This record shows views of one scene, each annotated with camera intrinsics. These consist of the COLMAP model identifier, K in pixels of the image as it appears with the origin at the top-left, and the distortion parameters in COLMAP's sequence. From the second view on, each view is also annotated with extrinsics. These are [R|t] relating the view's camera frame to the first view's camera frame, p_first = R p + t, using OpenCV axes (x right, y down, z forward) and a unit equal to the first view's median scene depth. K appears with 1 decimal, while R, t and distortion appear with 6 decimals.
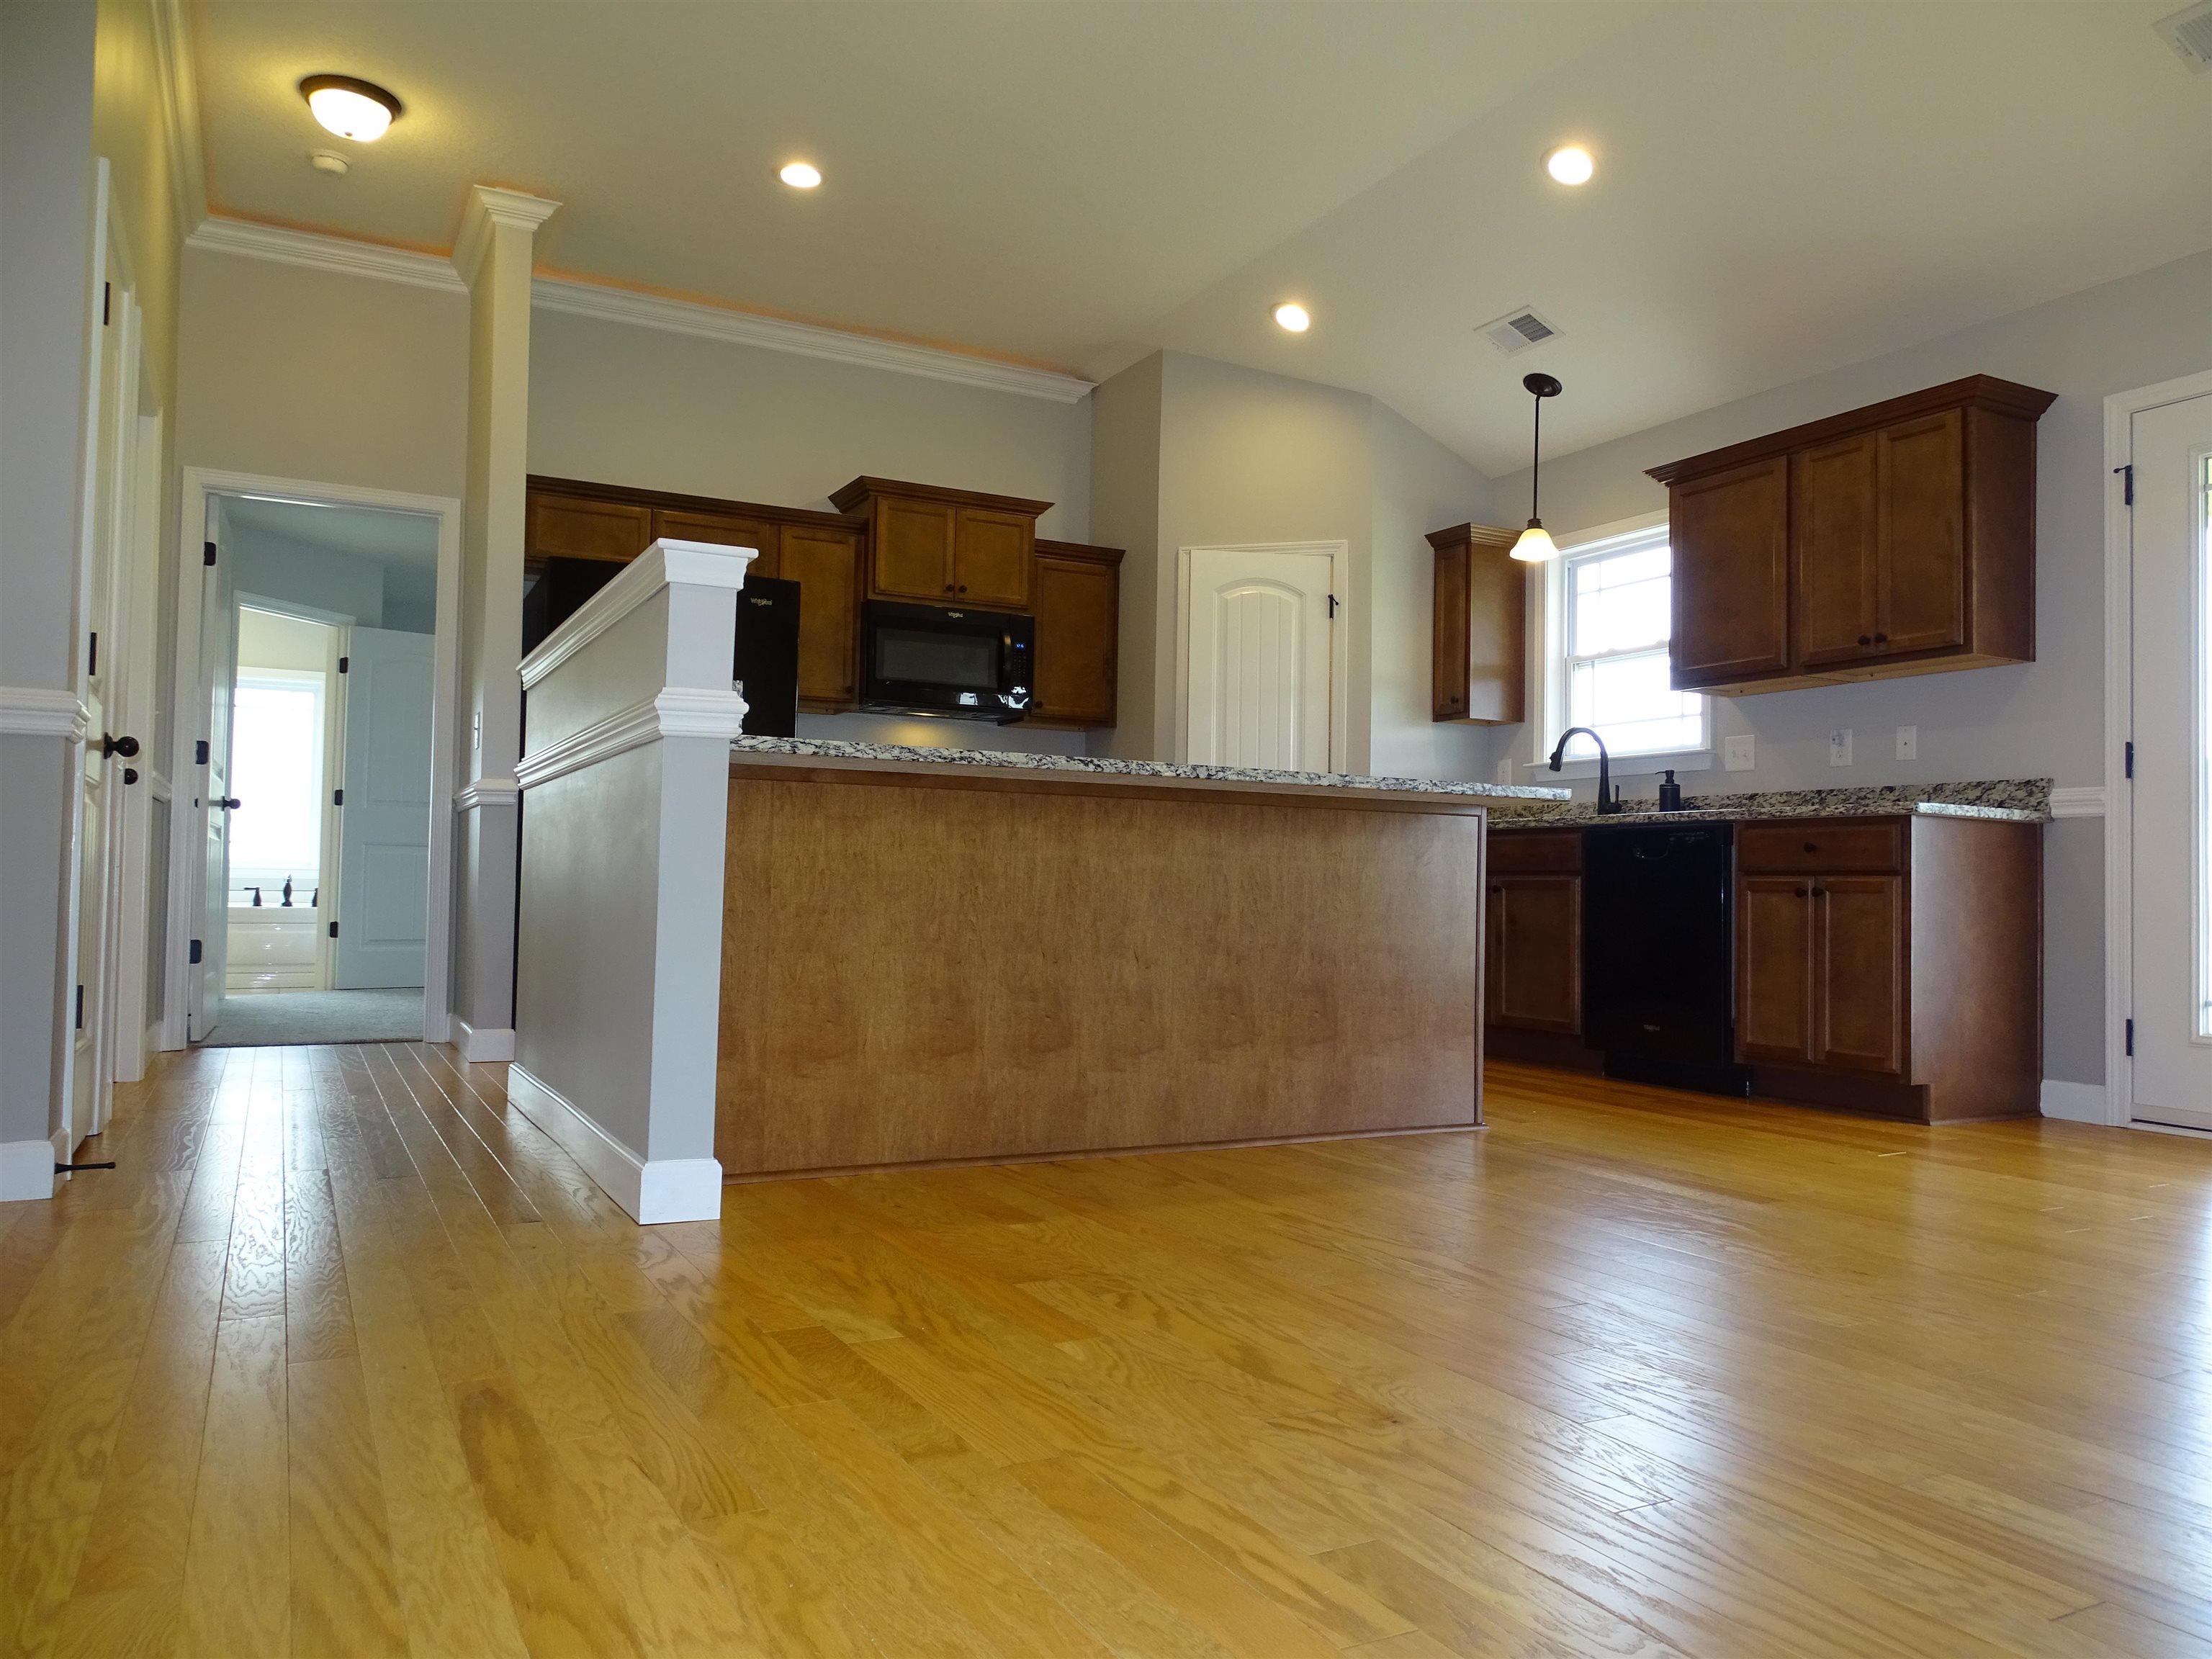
lens RADIAL K [[1554.4, 0, 1107.0], [0, 1554.4, 827.8], [0, 0, 1]] dist [-0.002859, 0.006477]
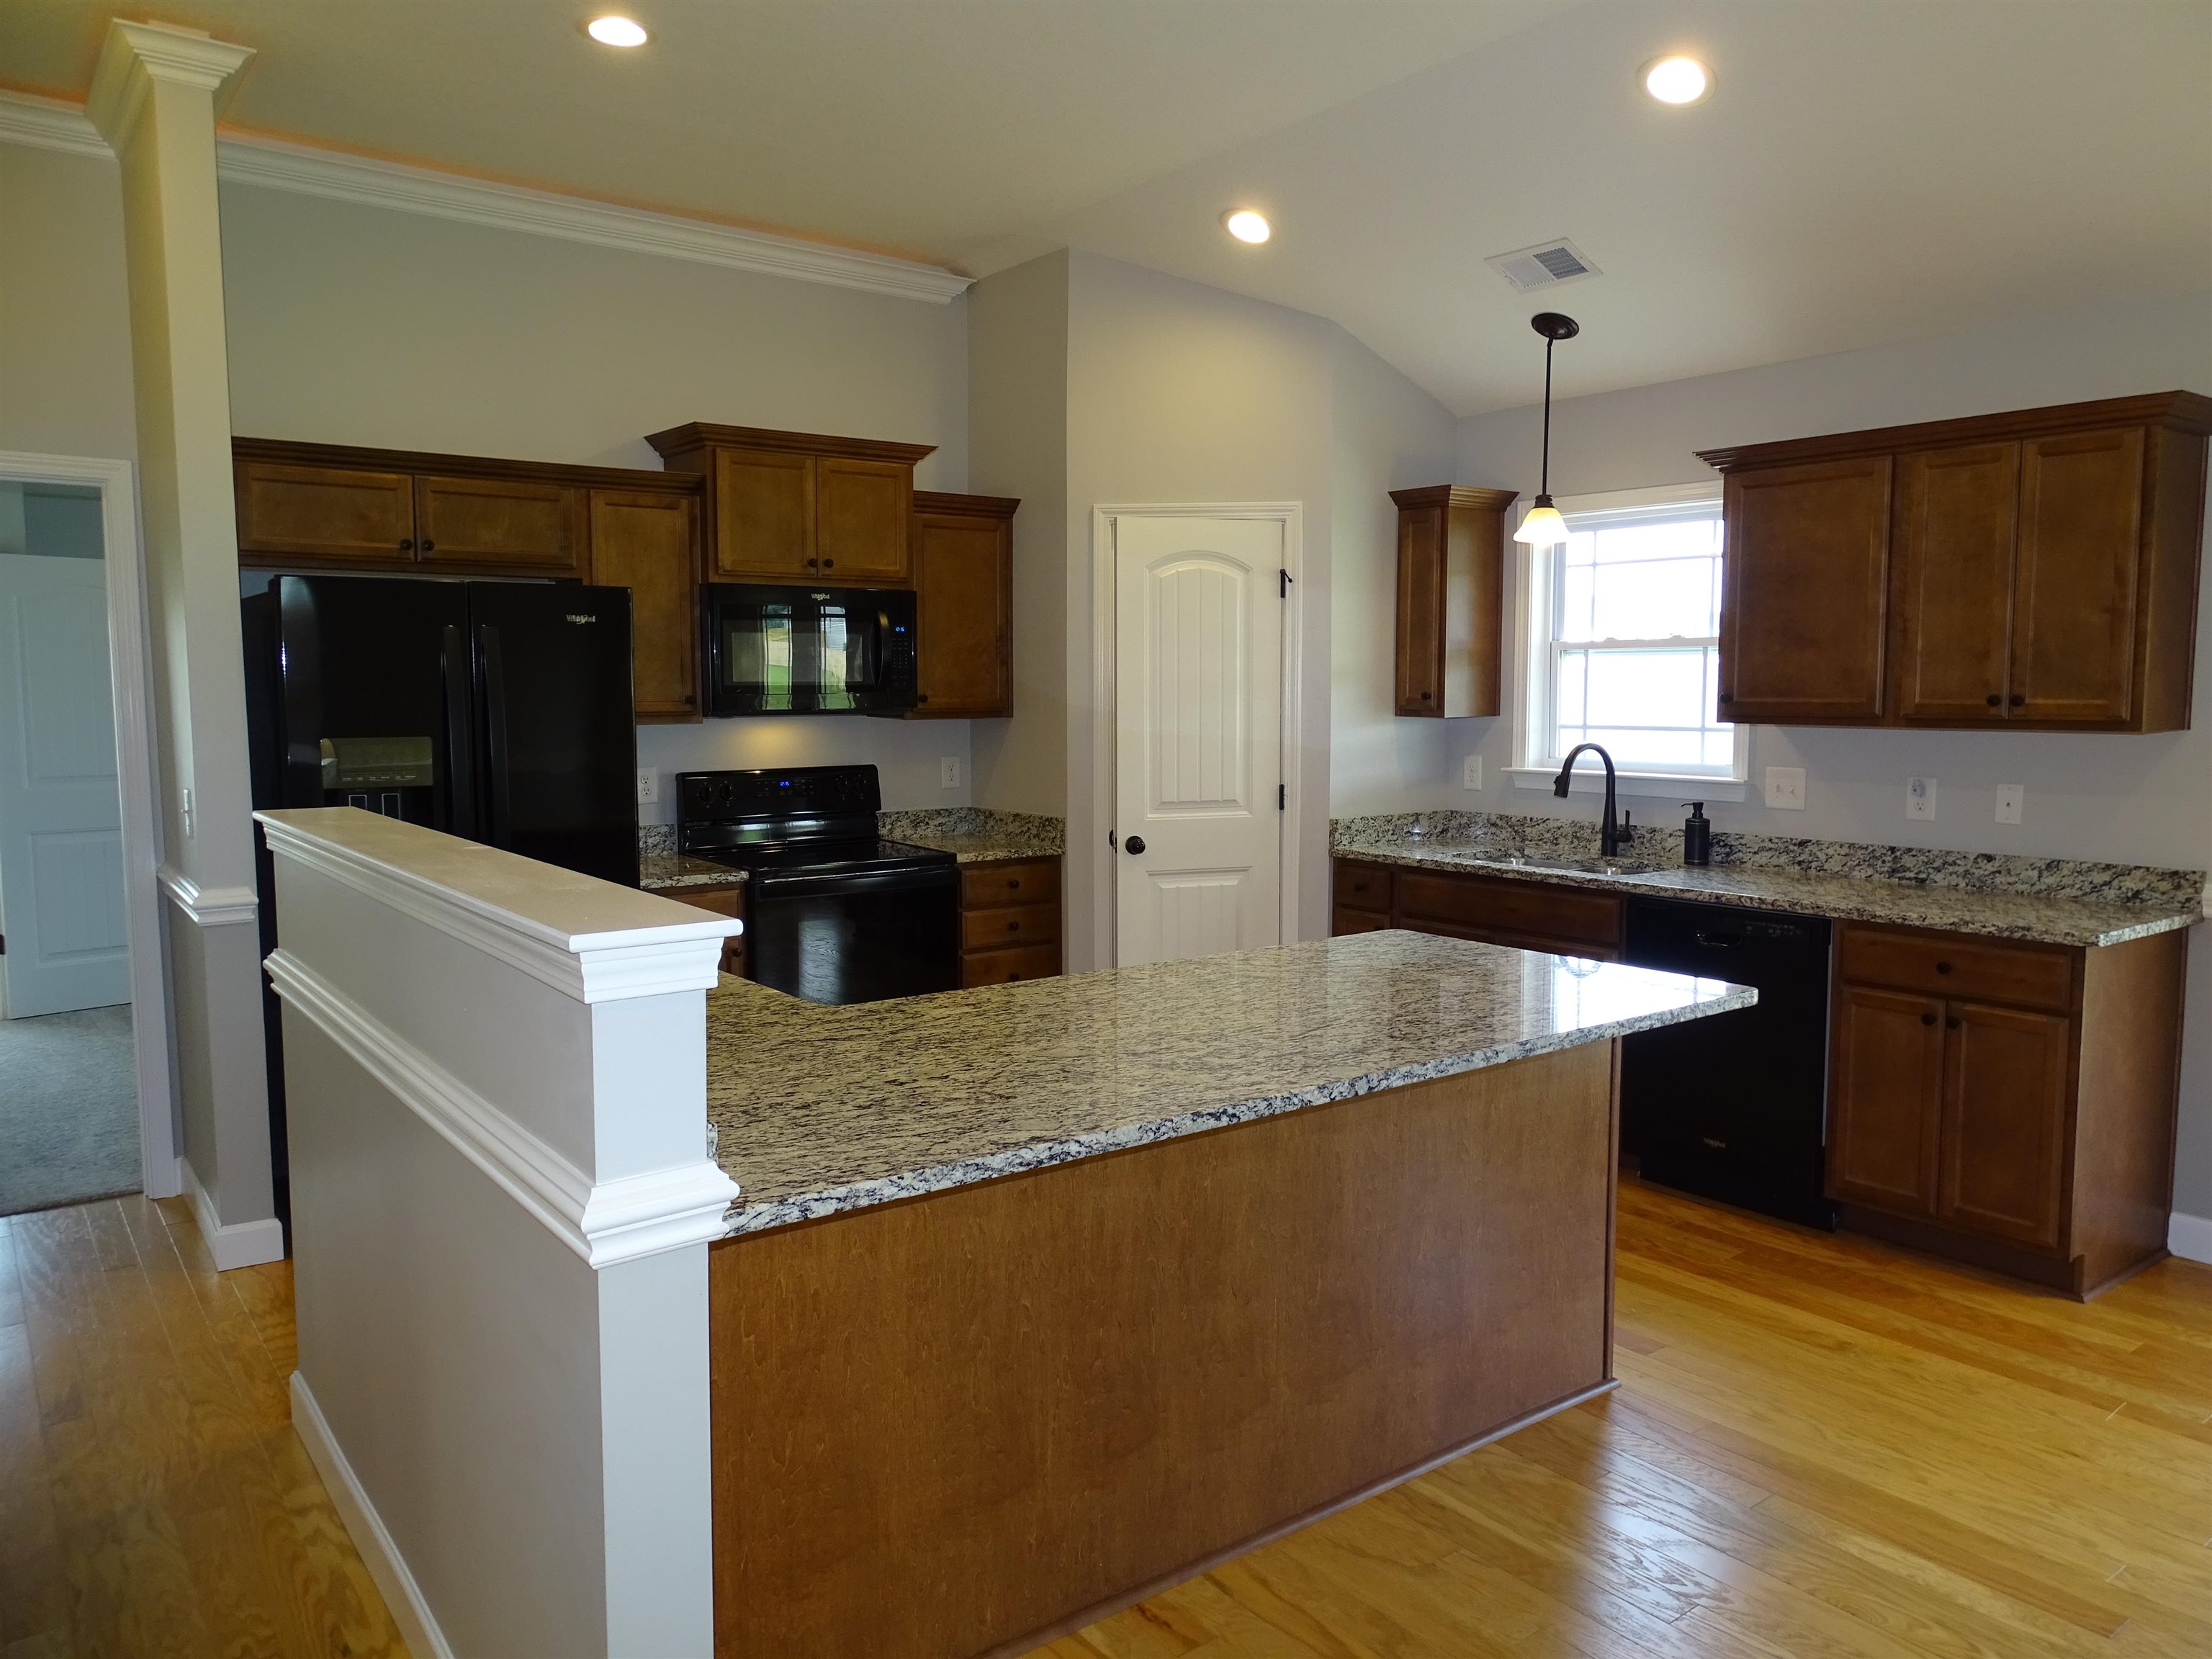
lens RADIAL K [[1557.6, 0, 1111.6], [0, 1557.6, 824.4], [0, 0, 1]] dist [0.003362, -0.001837]
pose [[0.987498, -0.037766, 0.153039, -0.113211], [0.017329, 0.991000, 0.132738, -0.185273], [-0.156675, -0.128426, 0.979265, 0.270391]]
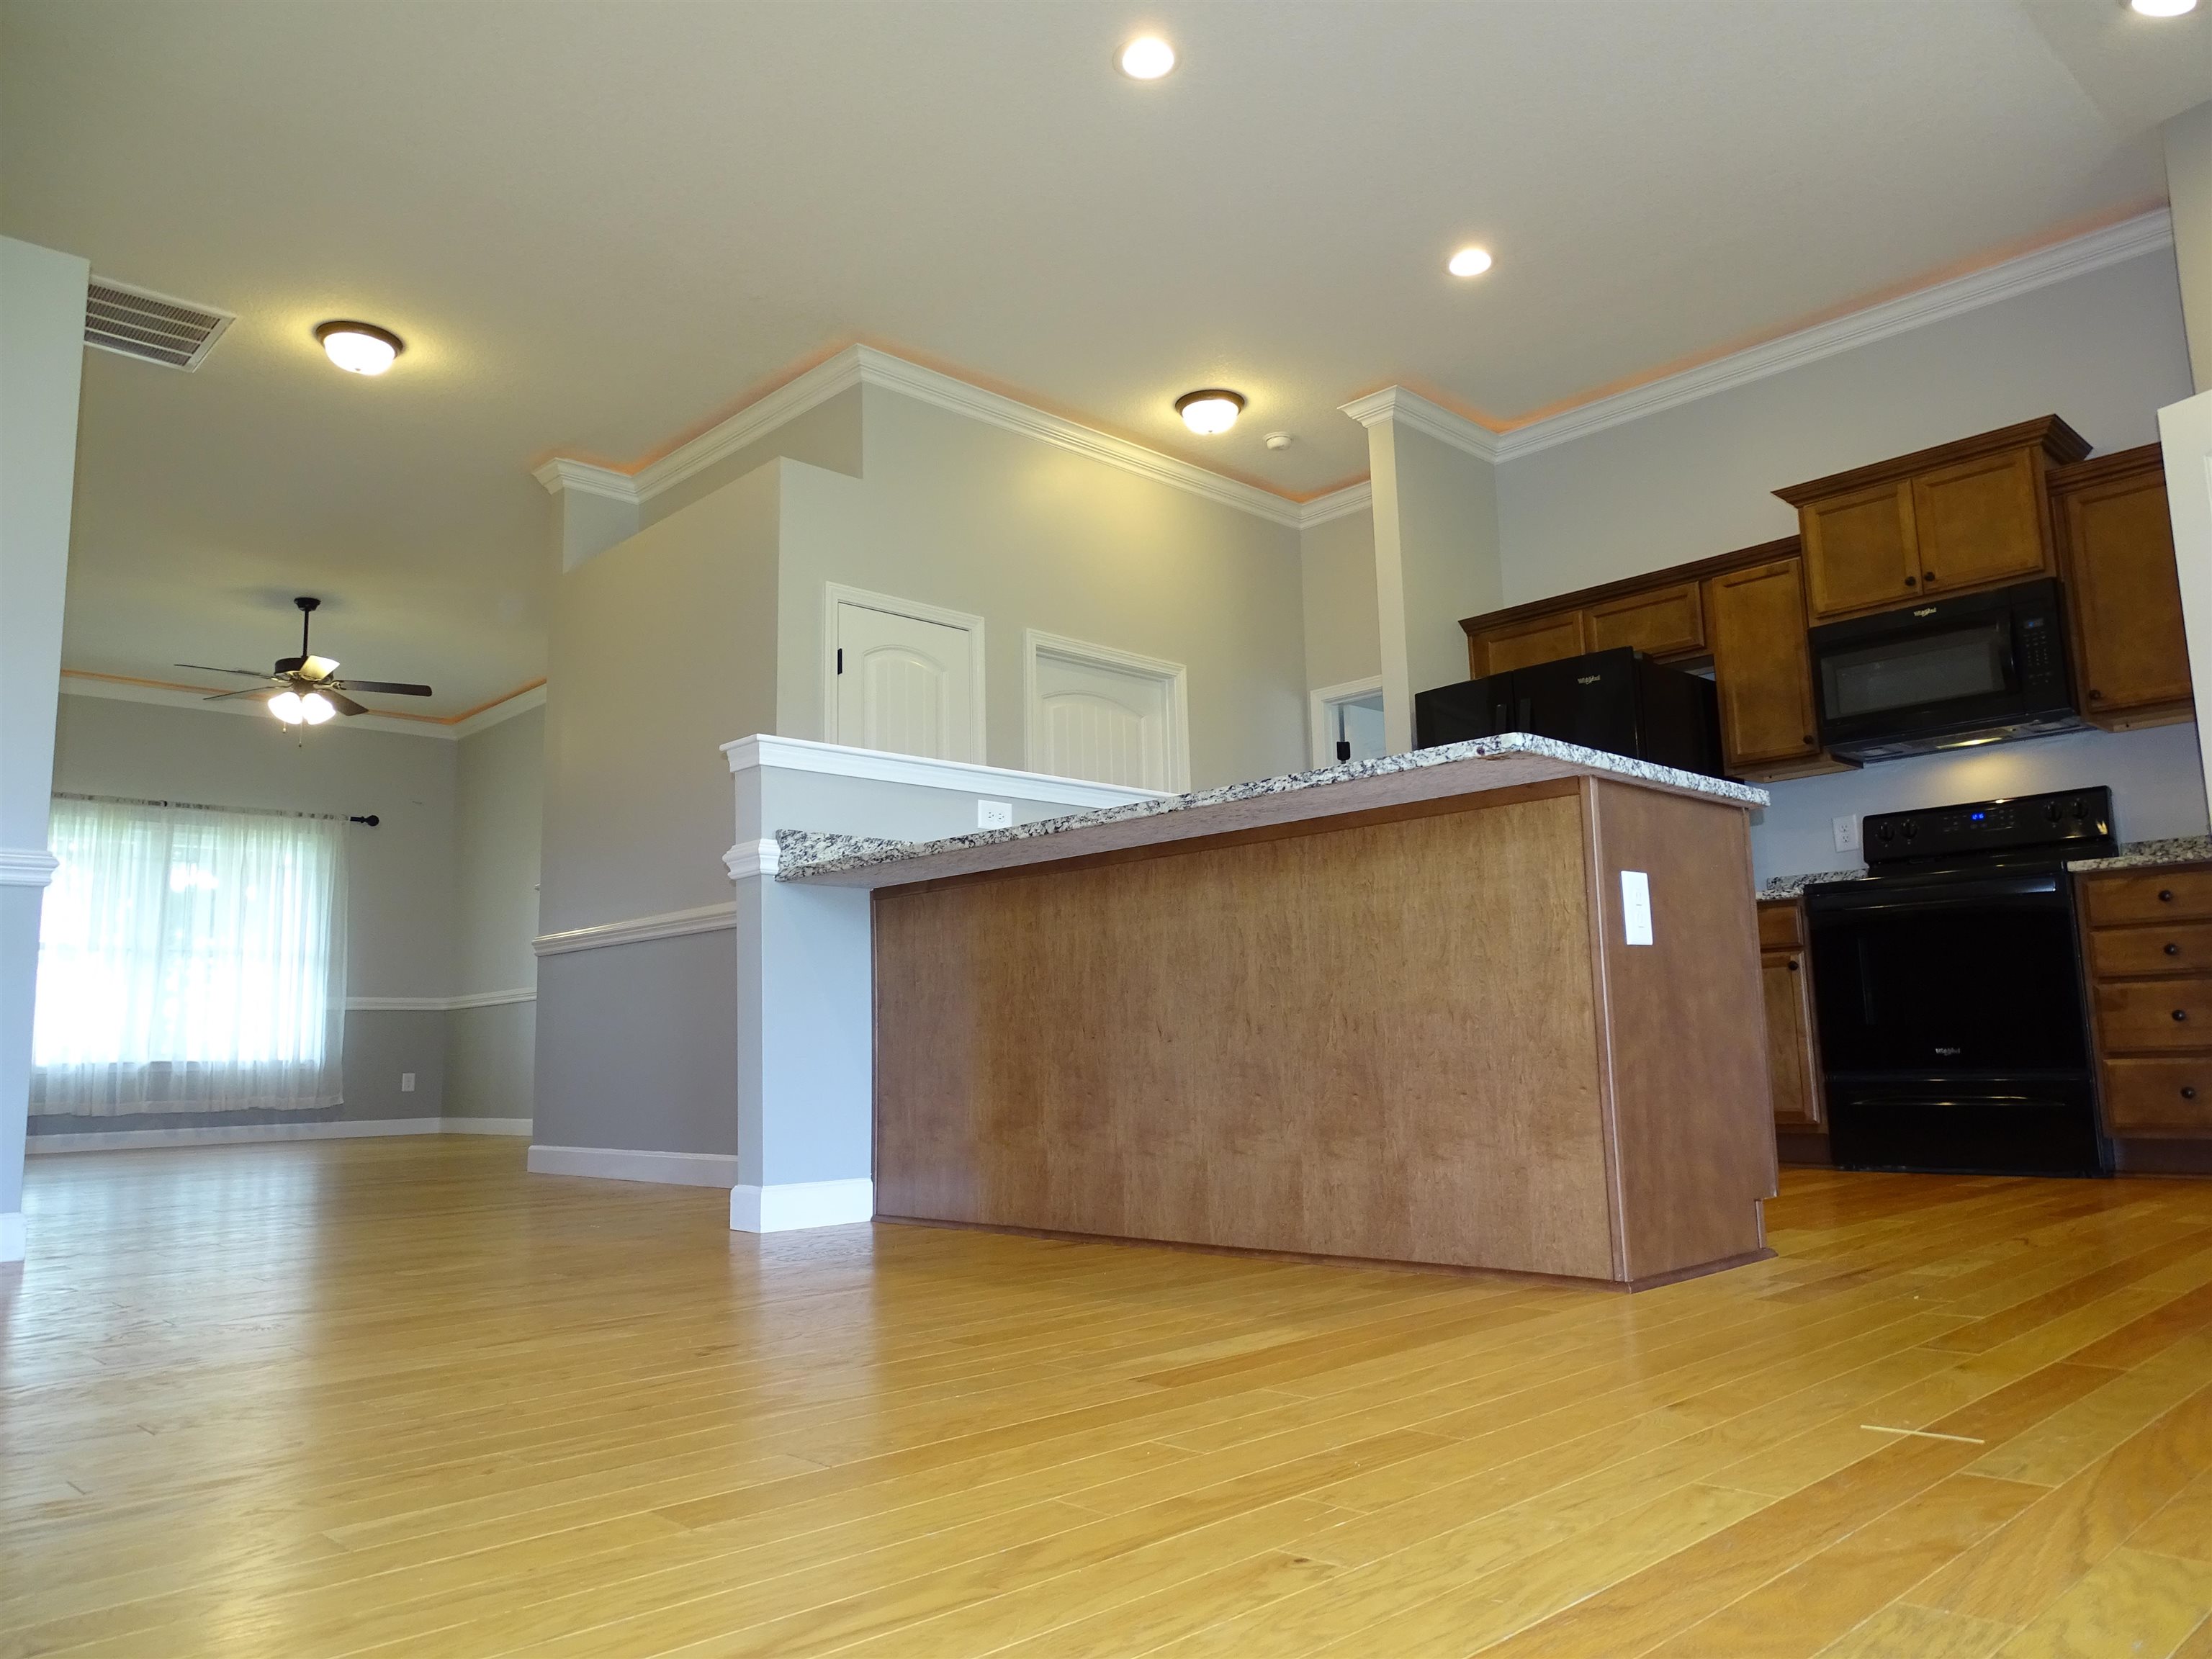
lens RADIAL K [[1554.4, 0, 1107.0], [0, 1554.4, 827.8], [0, 0, 1]] dist [-0.002859, 0.006477]
pose [[0.282315, -0.166120, -0.944829, 0.728867], [0.067990, 0.985881, -0.153022, 0.084569], [0.956909, -0.021039, 0.289623, 0.576258]]
